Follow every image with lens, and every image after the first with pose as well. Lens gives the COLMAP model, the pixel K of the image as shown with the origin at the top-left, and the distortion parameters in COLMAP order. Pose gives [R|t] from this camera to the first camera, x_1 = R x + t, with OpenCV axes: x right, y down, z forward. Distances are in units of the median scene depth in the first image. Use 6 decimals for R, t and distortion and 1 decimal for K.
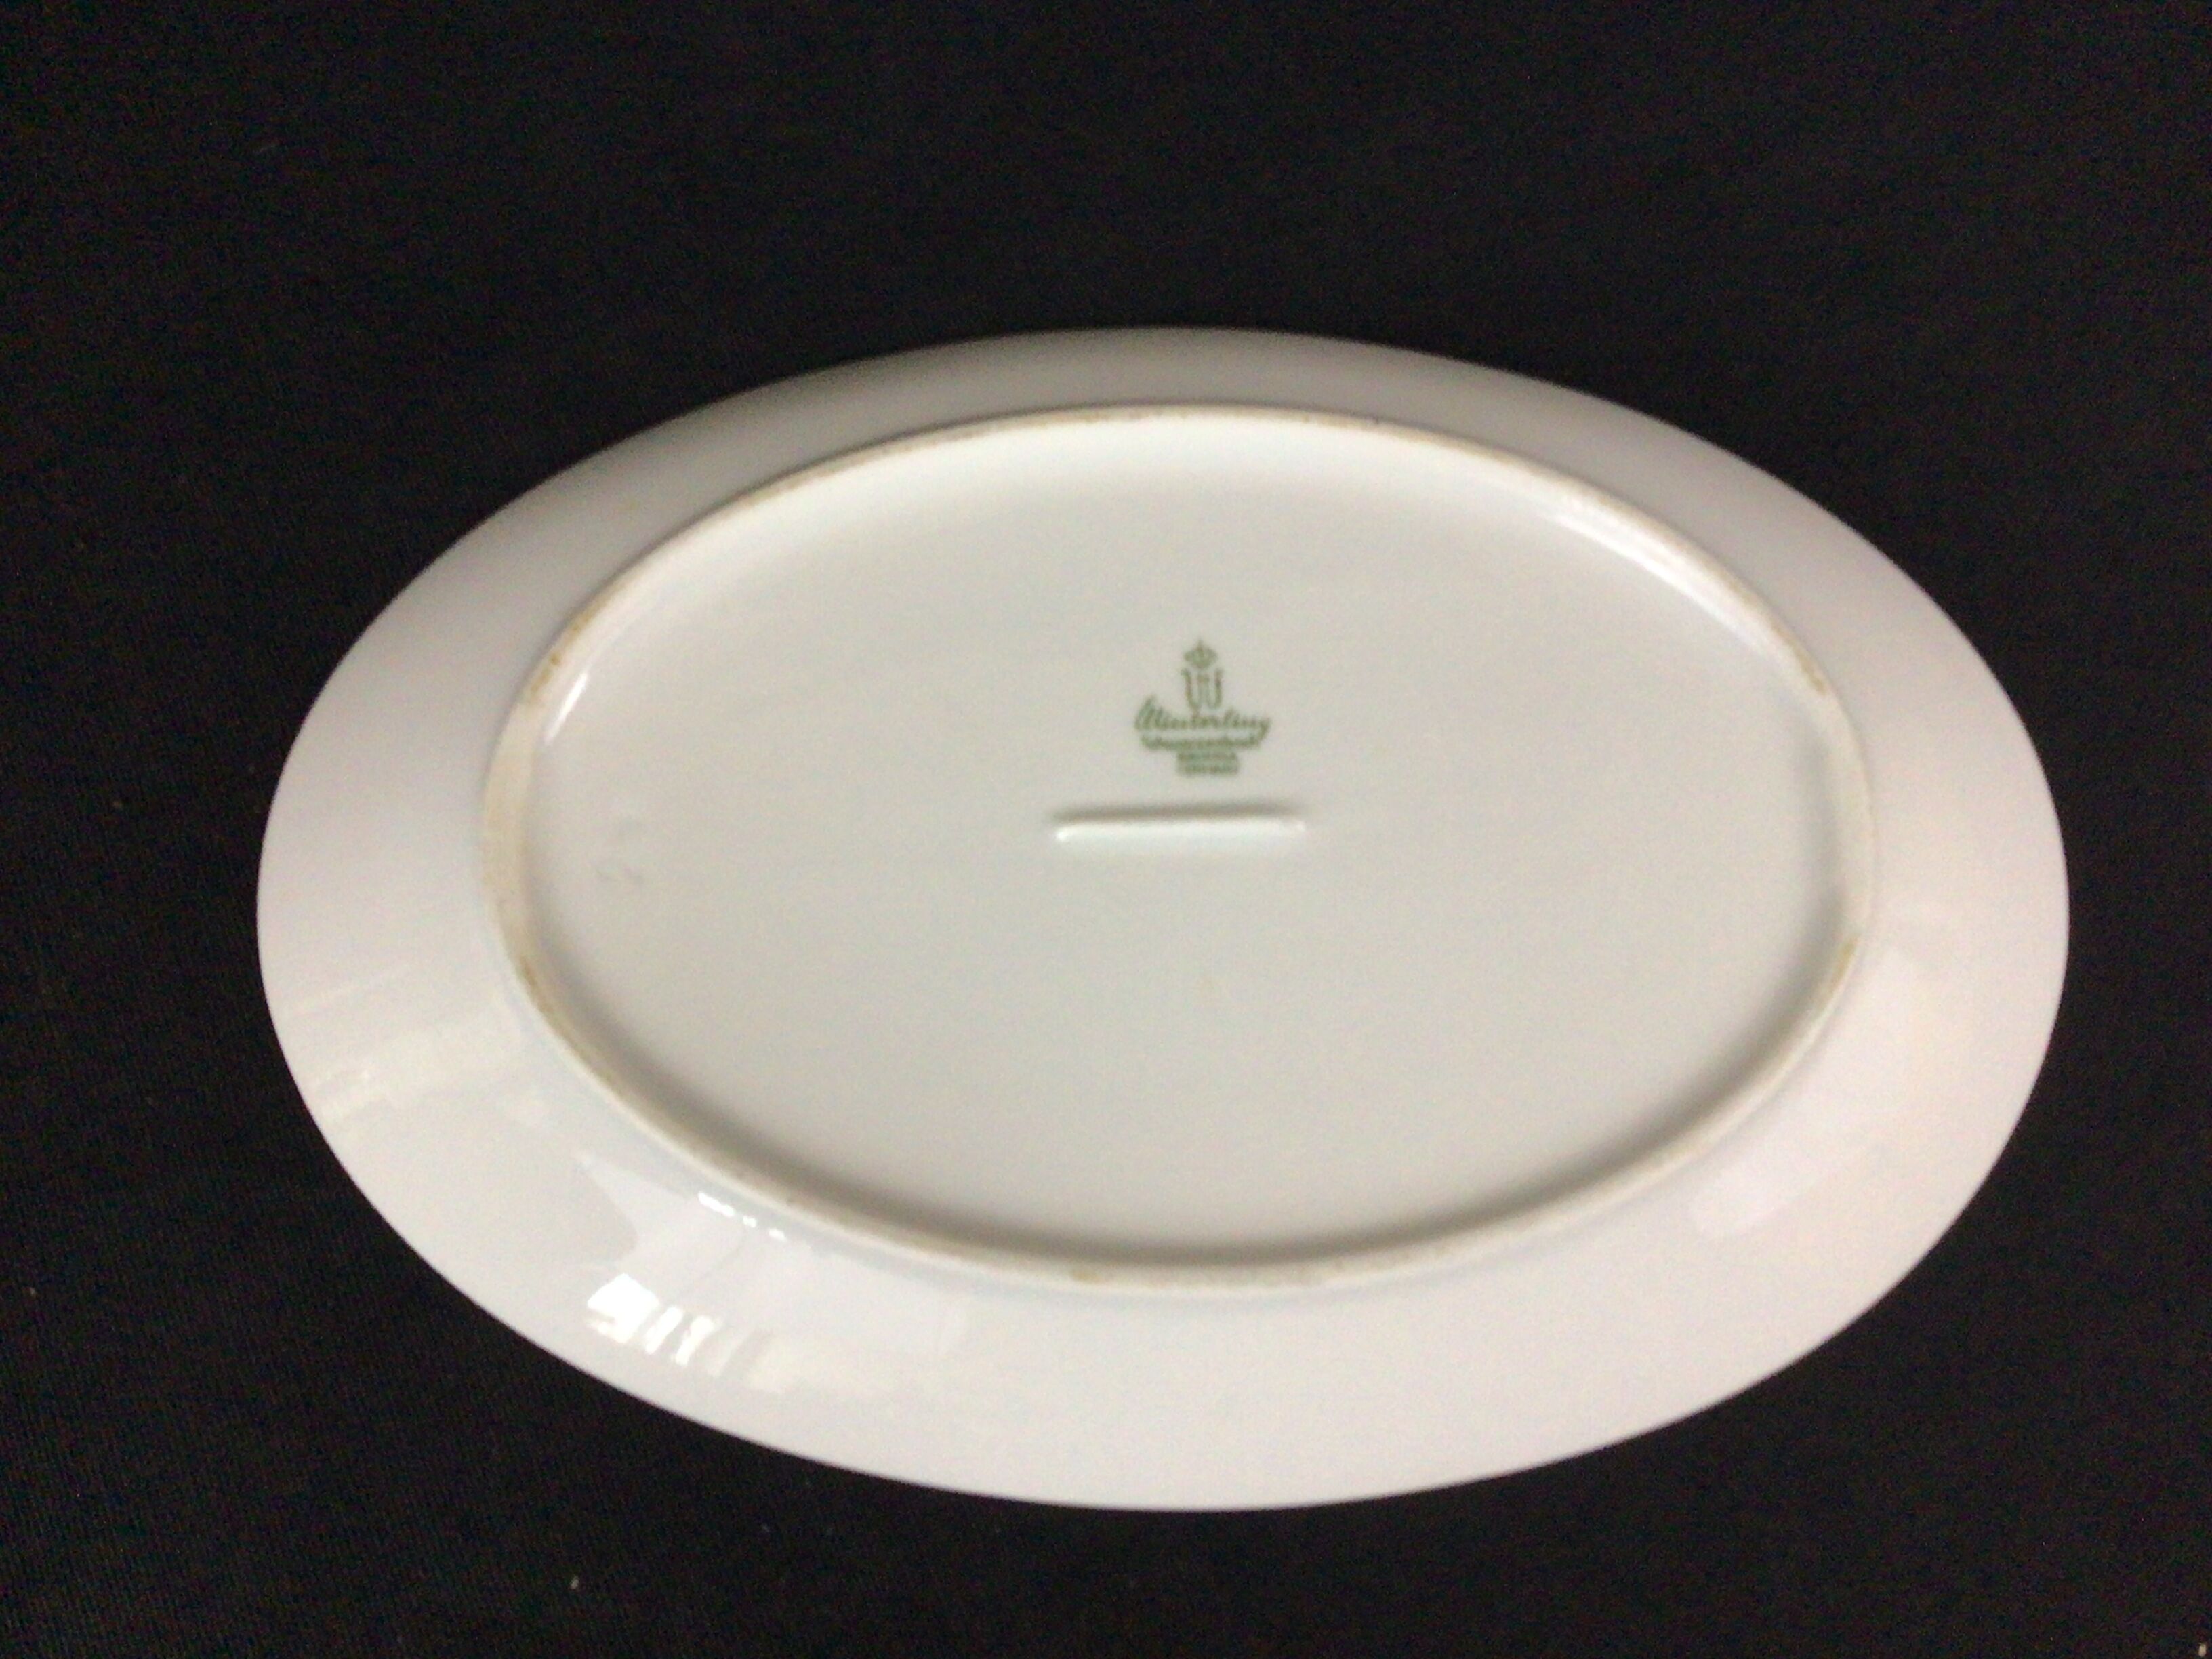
lens RADIAL K [[3091.6, 0, 1106.0], [0, 3091.6, 829.6], [0, 0, 1]] dist [0.021588, 0.000000]
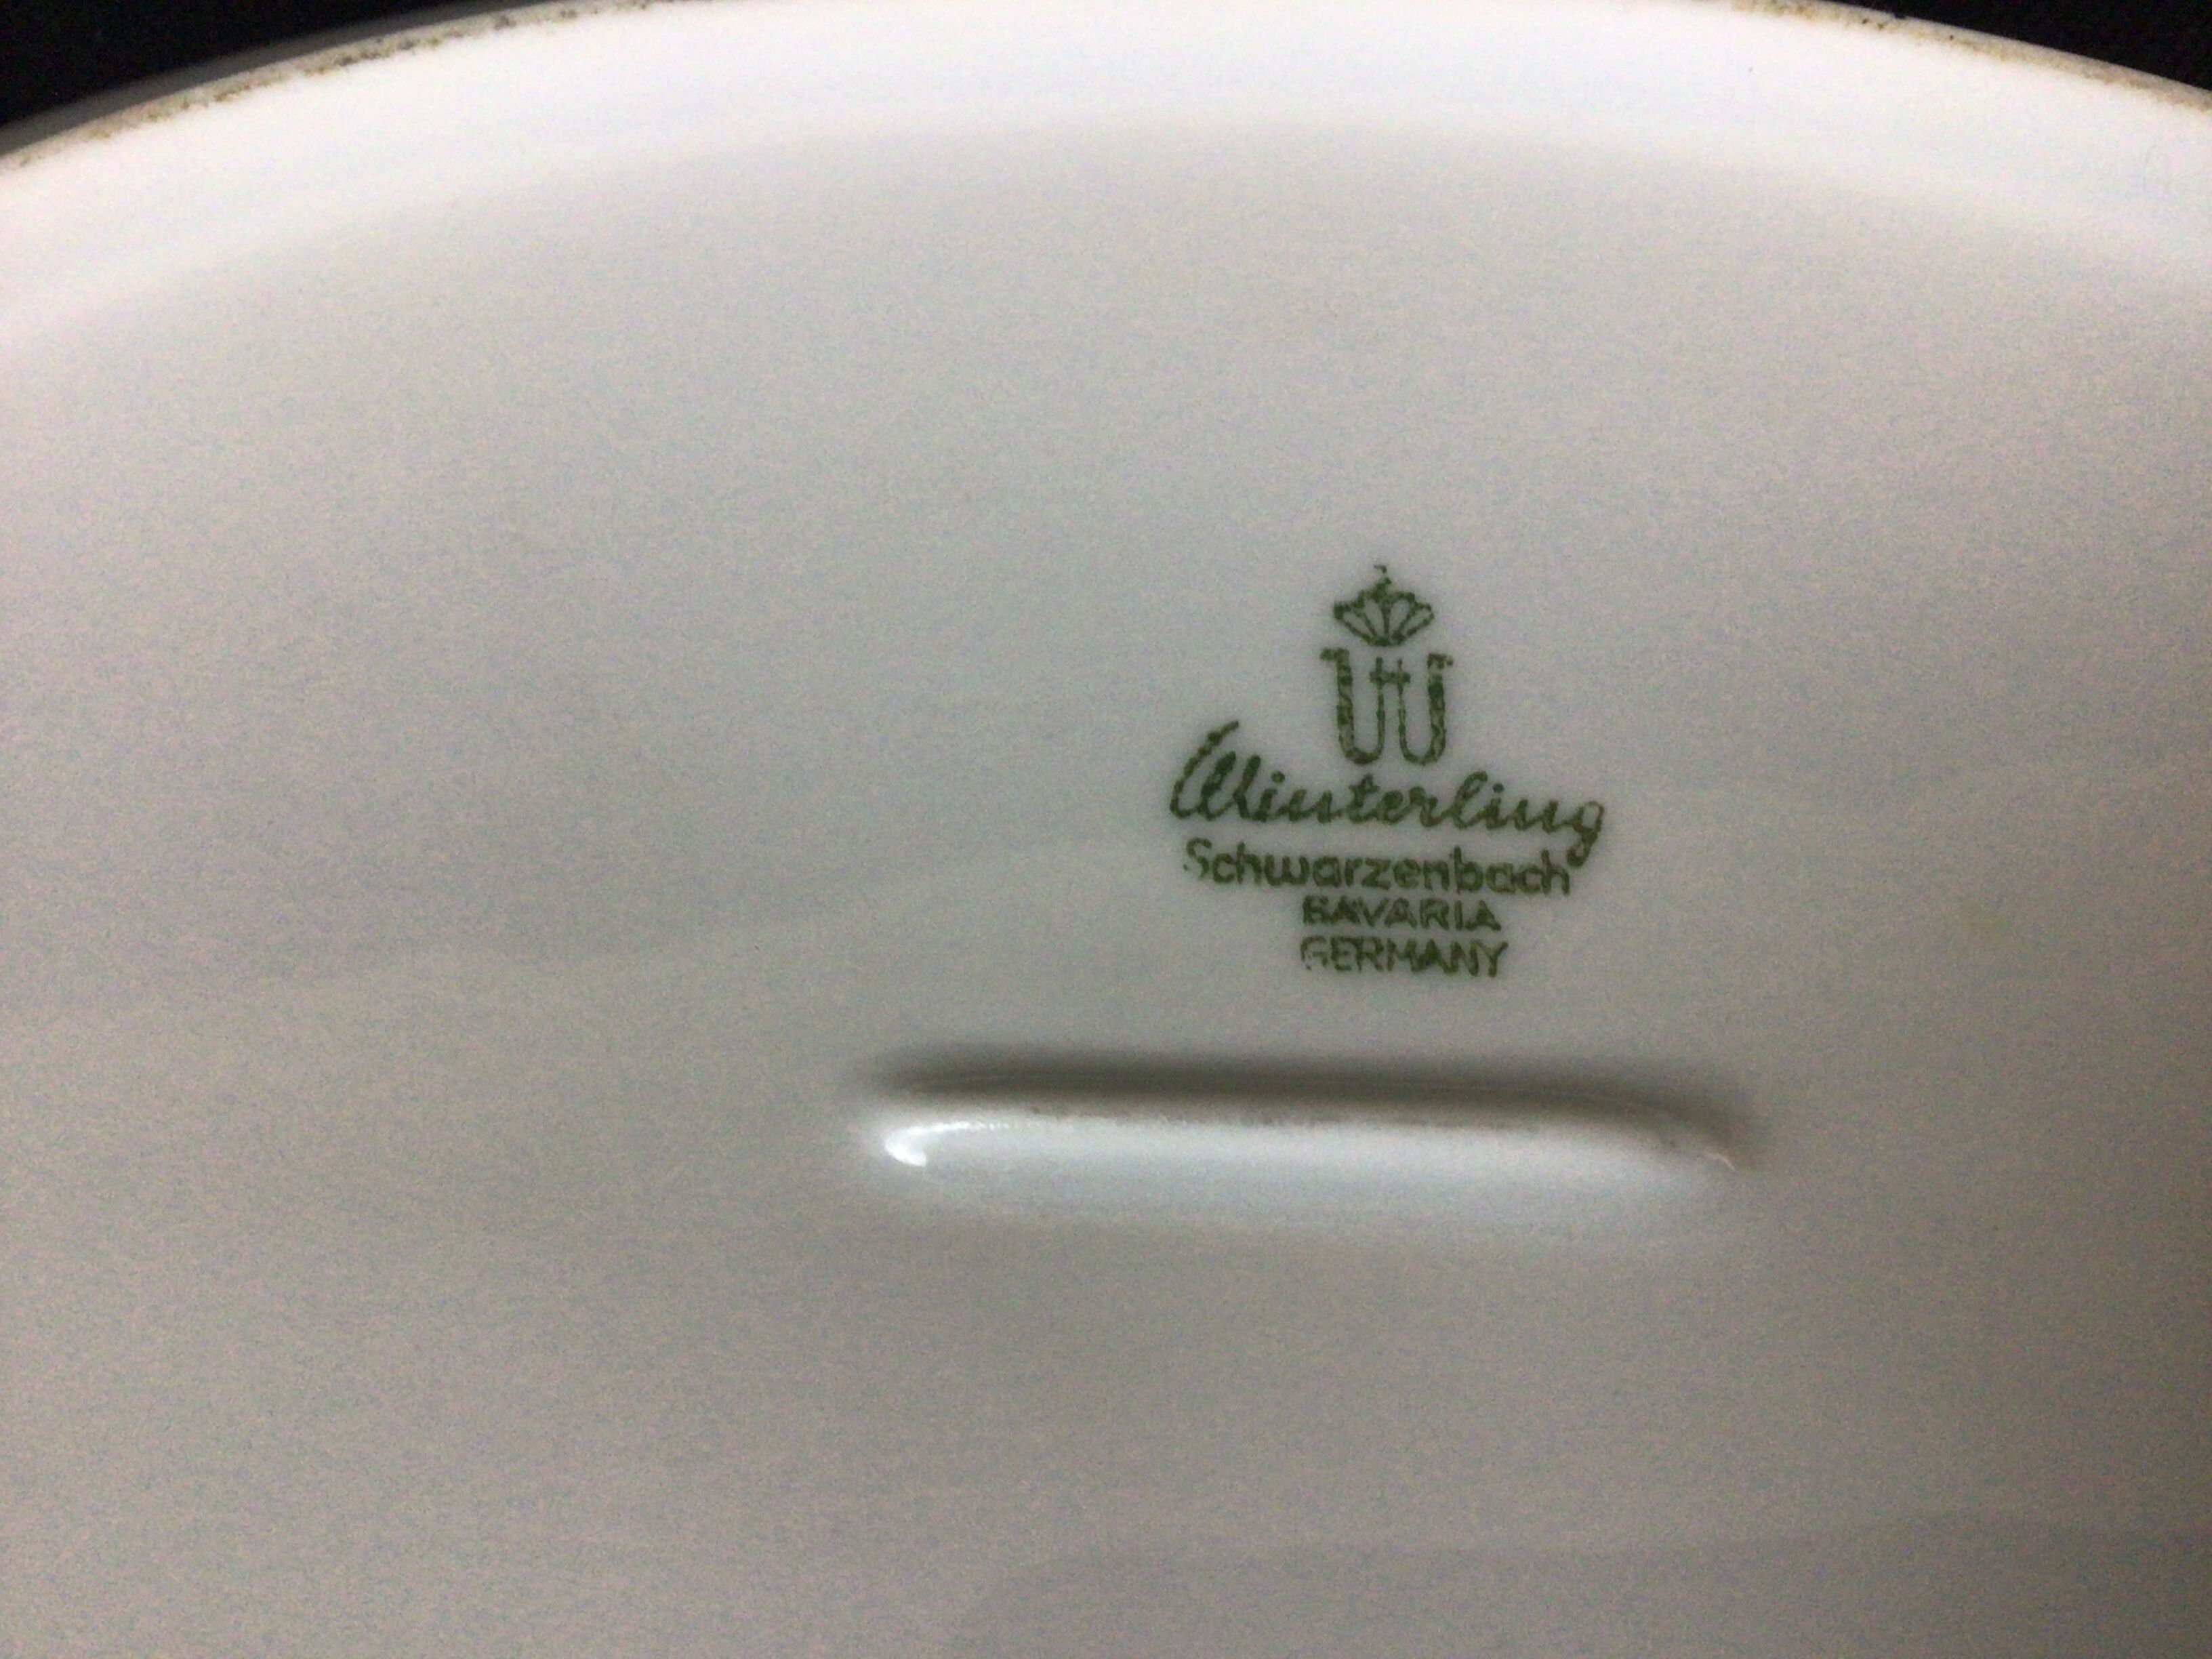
lens RADIAL K [[3091.6, 0, 1103.8], [0, 3091.6, 829.3], [0, 0, 1]] dist [0.021588, 0.000000]
pose [[0.998218, 0.057686, -0.015259, 0.007750], [-0.058832, 0.994183, -0.090218, -0.002549], [0.009966, 0.090955, 0.995805, 0.689285]]
